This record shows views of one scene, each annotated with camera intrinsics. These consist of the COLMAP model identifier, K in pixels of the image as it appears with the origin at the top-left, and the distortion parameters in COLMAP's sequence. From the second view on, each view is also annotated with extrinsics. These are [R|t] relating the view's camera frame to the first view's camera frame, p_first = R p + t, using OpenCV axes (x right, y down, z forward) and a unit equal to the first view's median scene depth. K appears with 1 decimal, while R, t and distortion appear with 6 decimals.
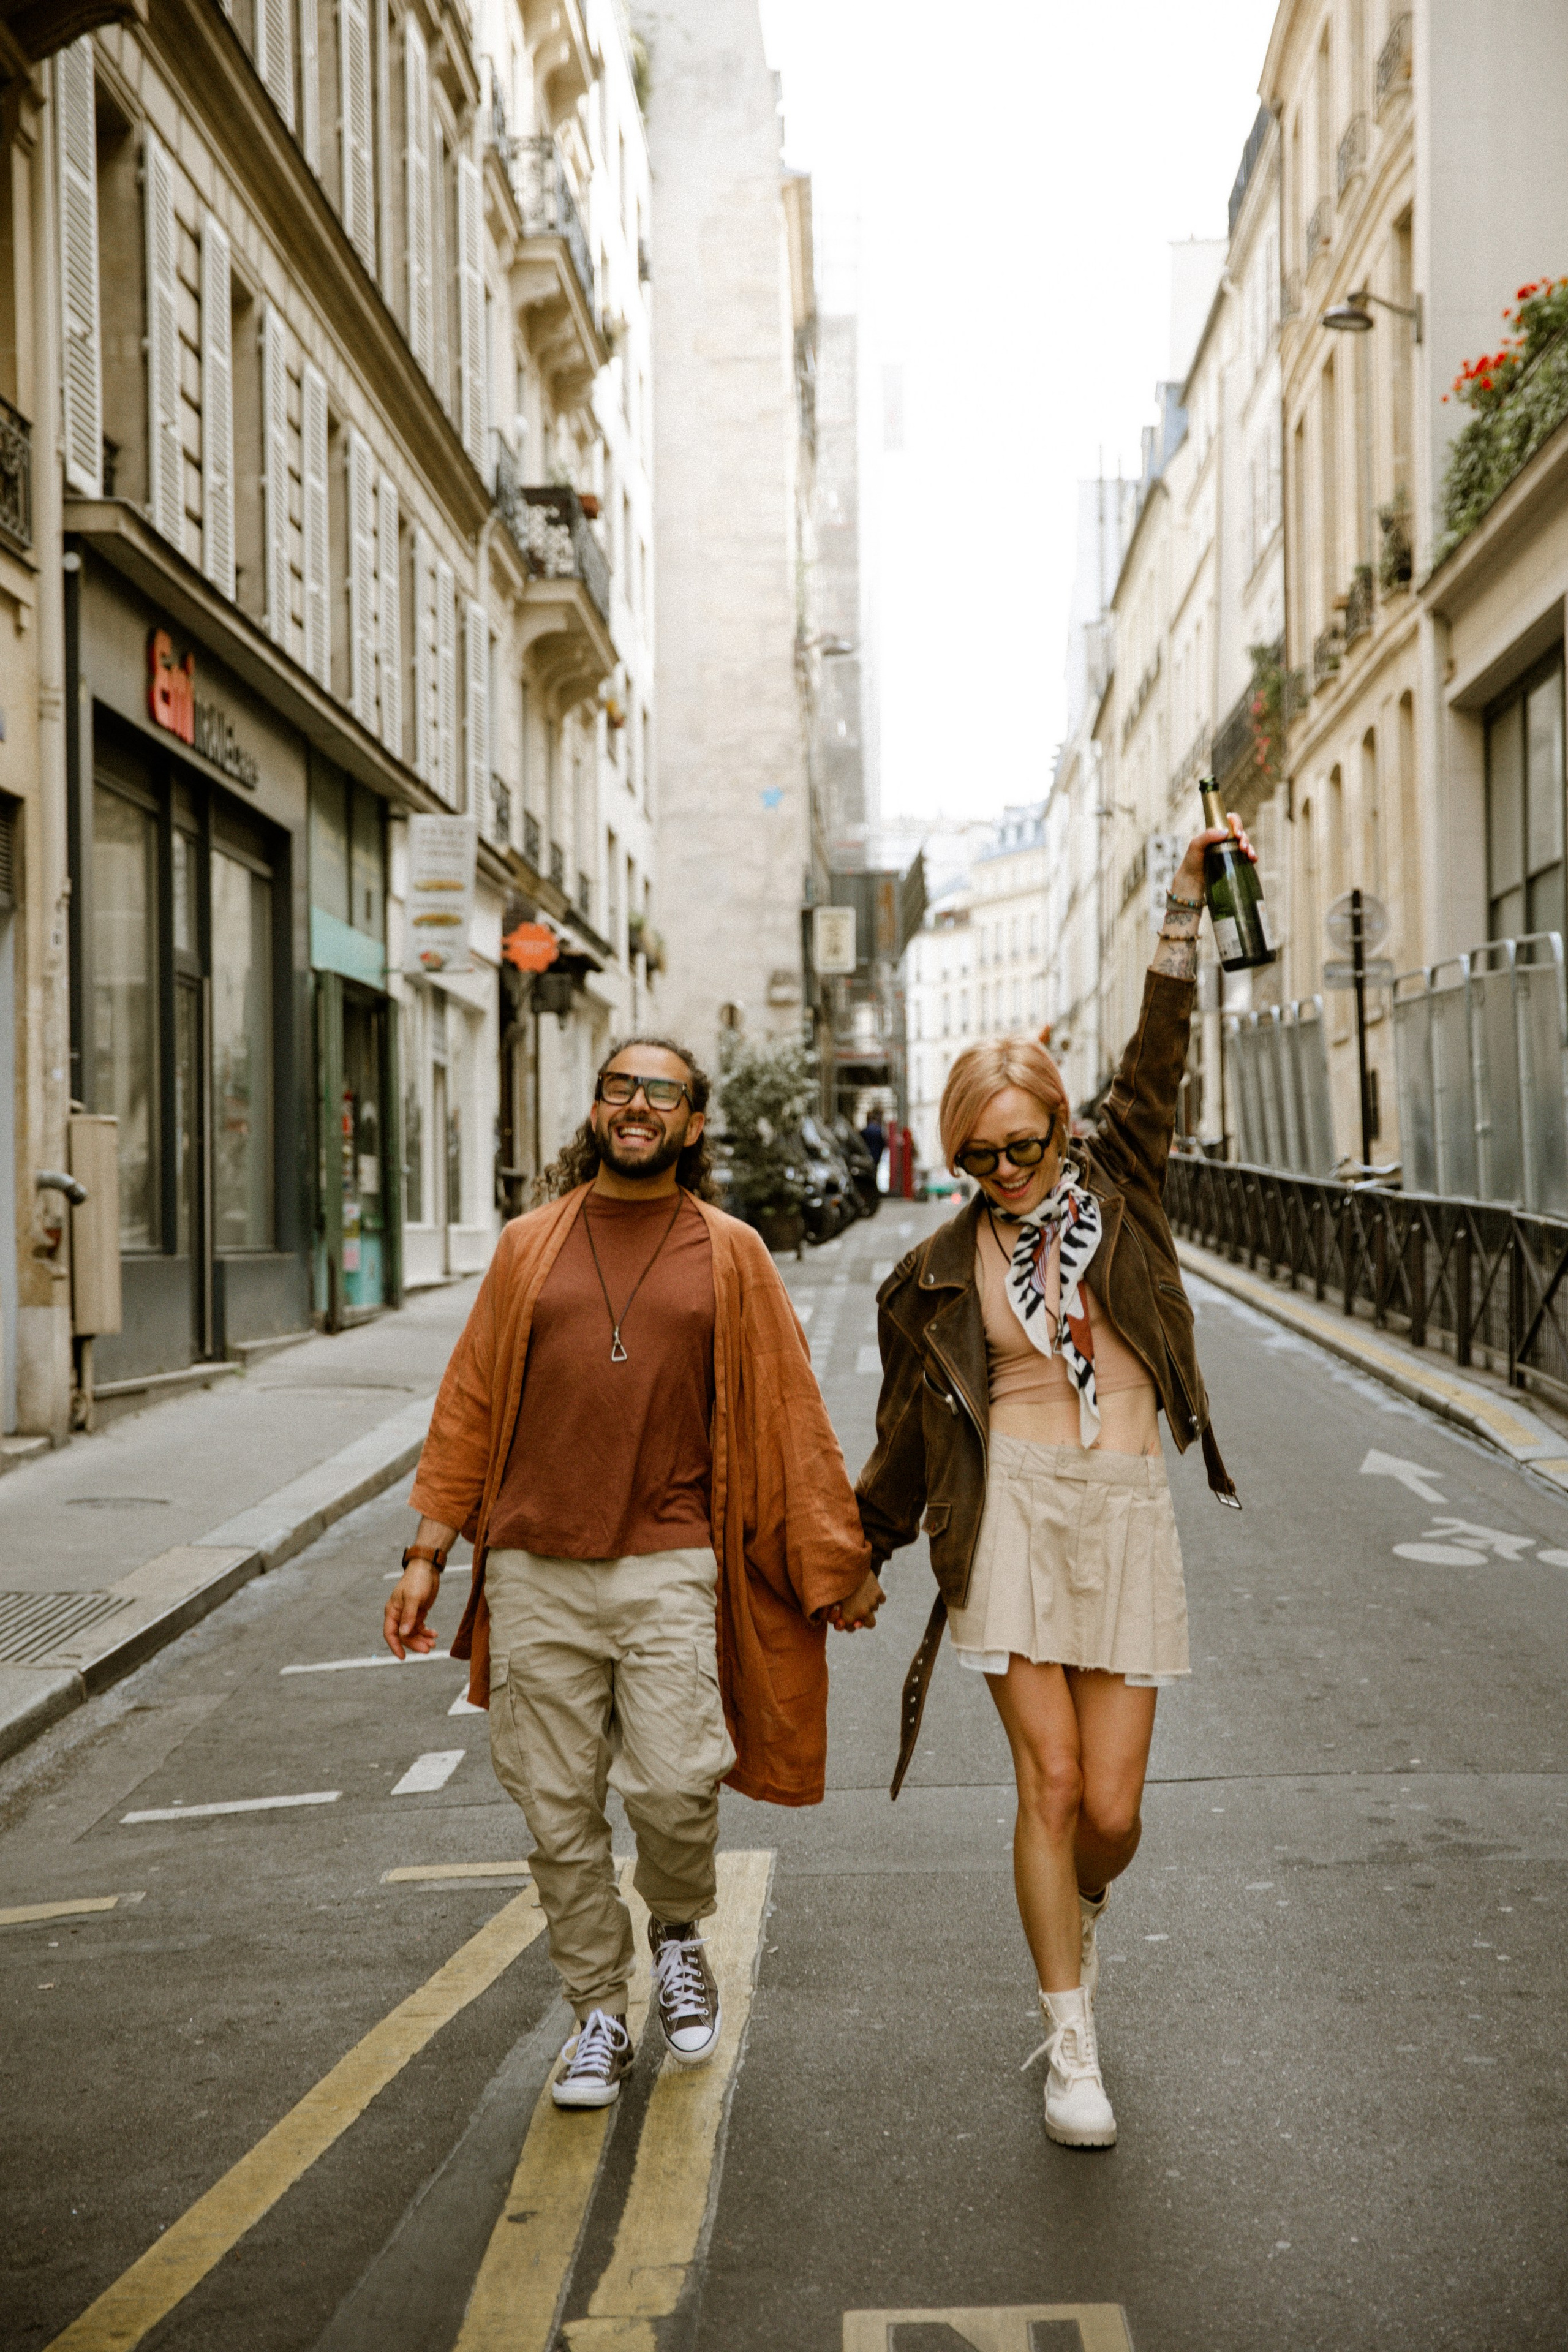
lens RADIAL K [[3663.5, 0, 784.0], [0, 3663.5, 1176.0], [0, 0, 1]] dist [0.131894, 0.000905]
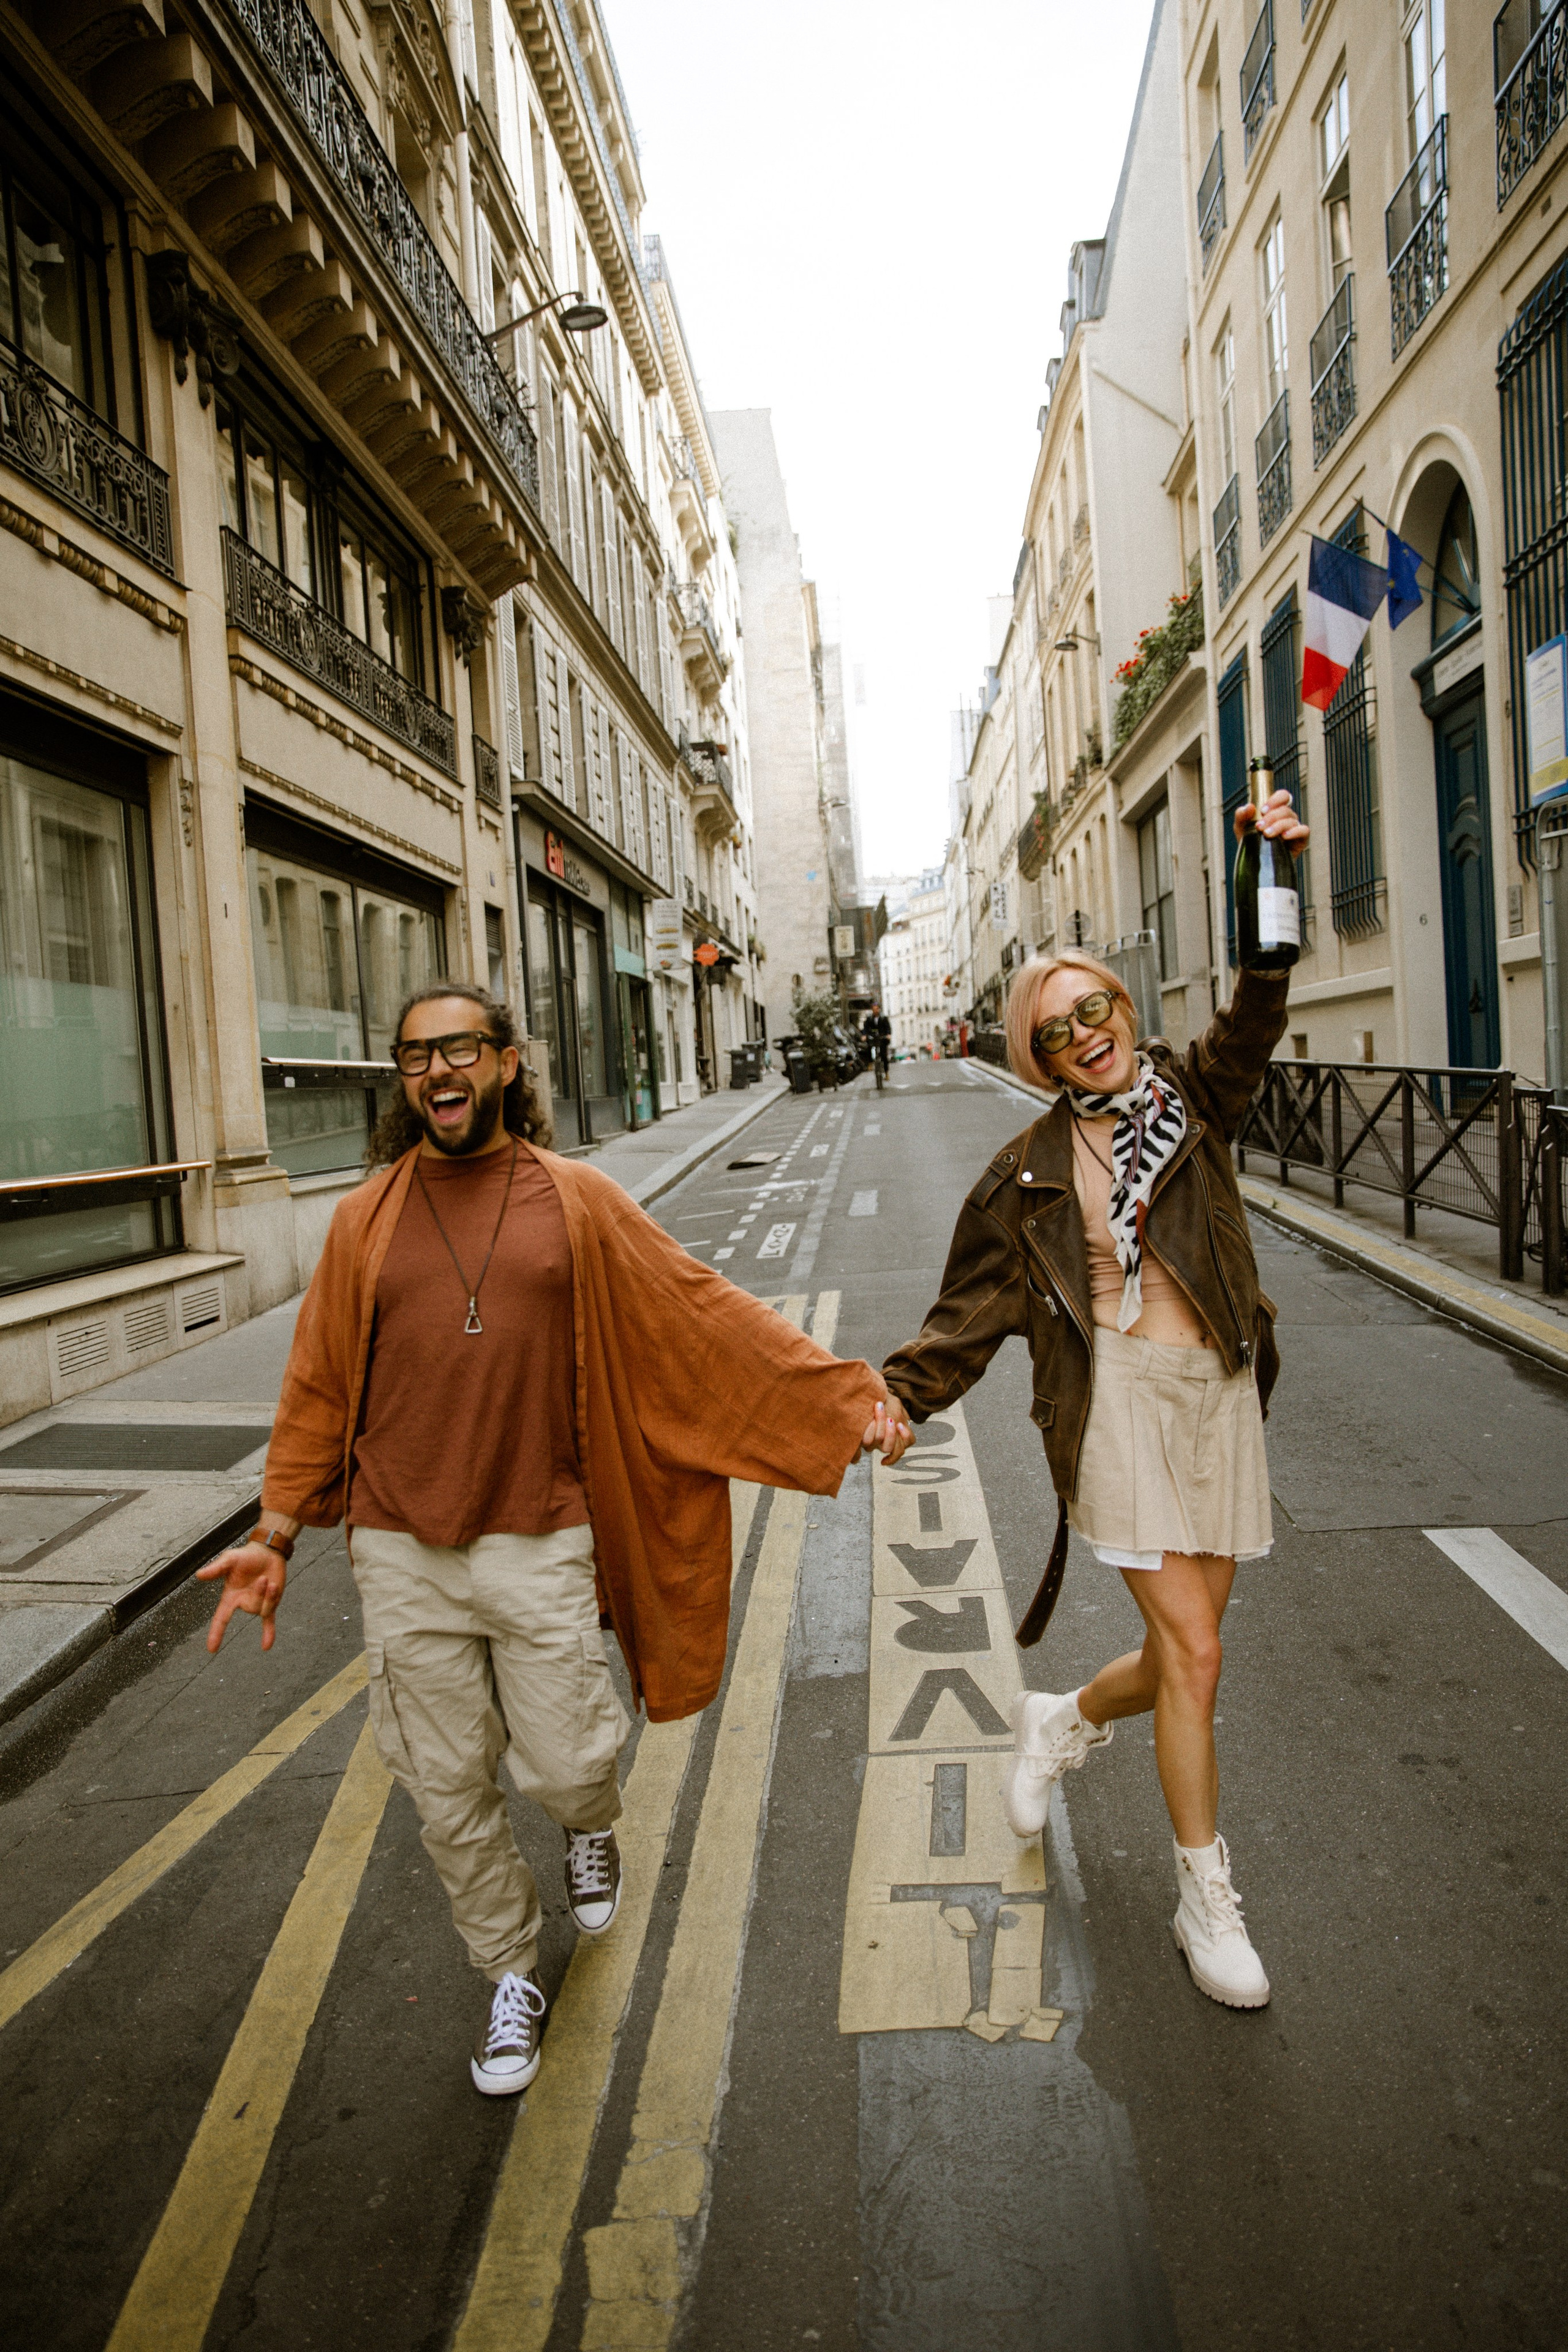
lens RADIAL K [[1790.8, 0, 754.9], [0, 1790.8, 1181.8], [0, 0, 1]] dist [-0.040949, -0.000404]
pose [[0.997866, -0.049566, -0.042500, -0.001221], [0.052397, 0.996287, 0.068312, 0.001306], [0.038956, -0.070393, 0.996758, -0.072447]]
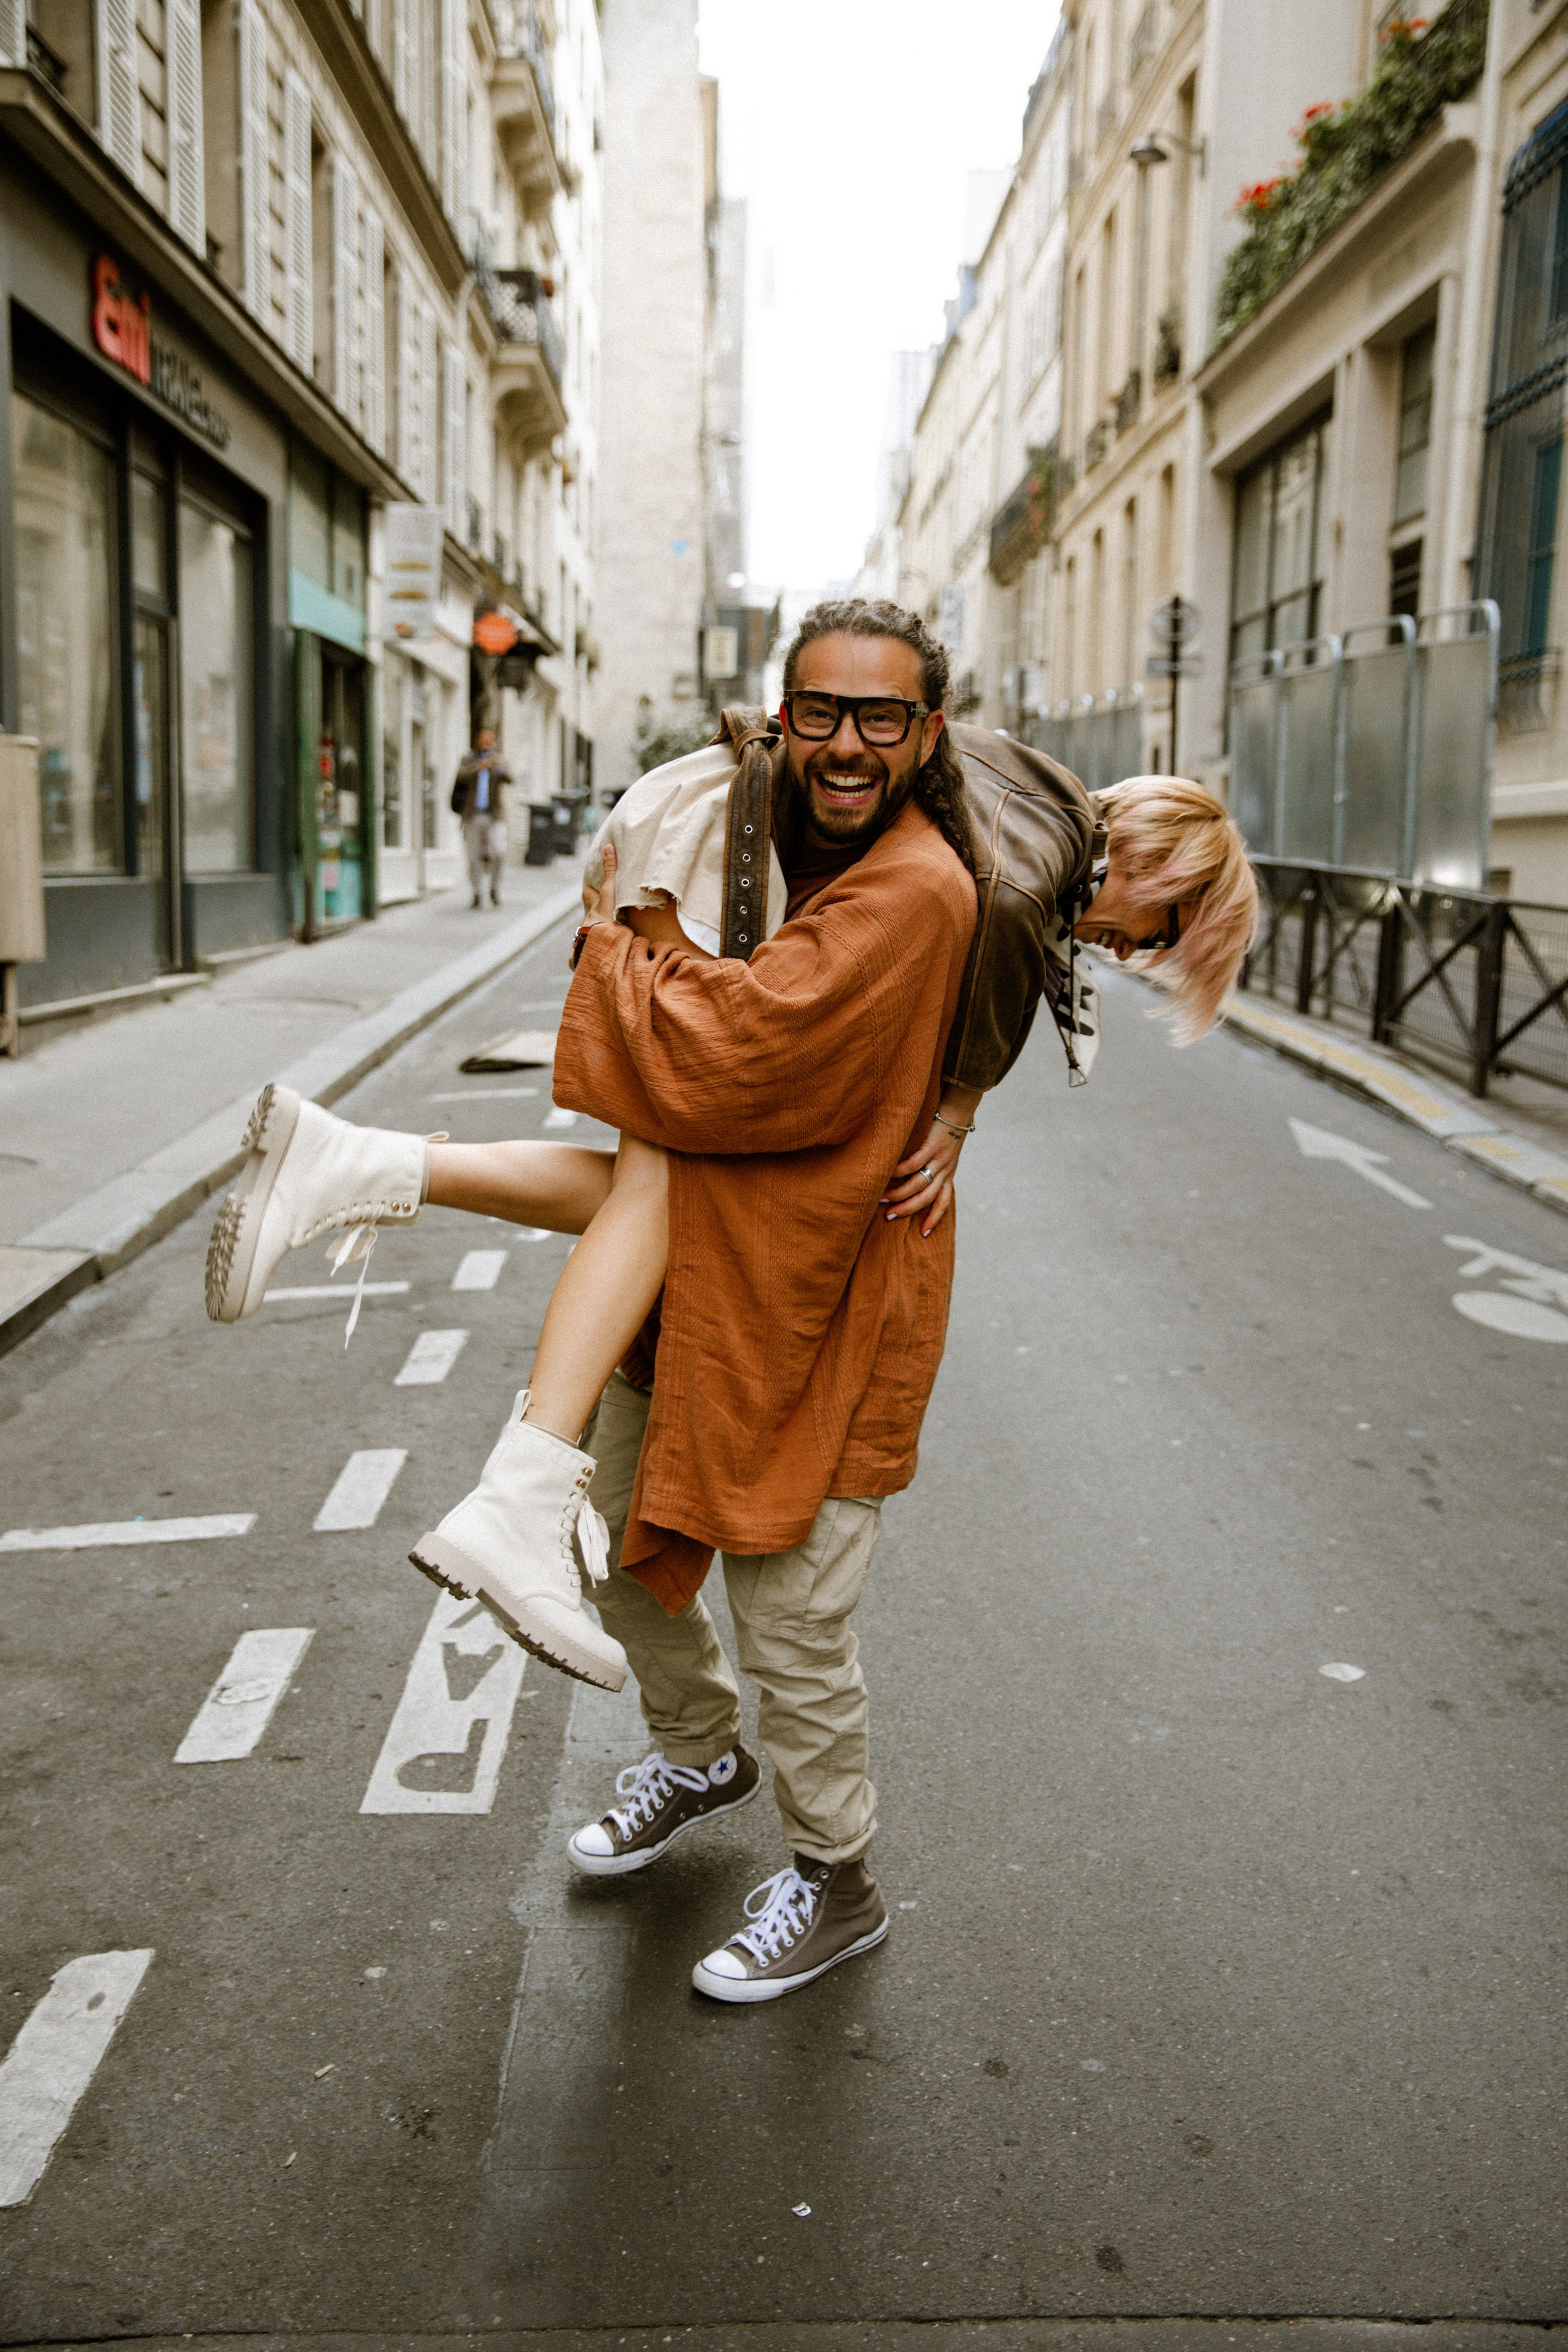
lens RADIAL K [[2256.4, 0, 756.8], [0, 2256.4, 1179.0], [0, 0, 1]] dist [-0.019101, 0.099868]
pose [[0.998767, 0.026995, 0.041663, -0.004934], [-0.033188, 0.987205, 0.155963, -0.000152], [-0.036920, -0.157154, 0.986884, 0.179879]]
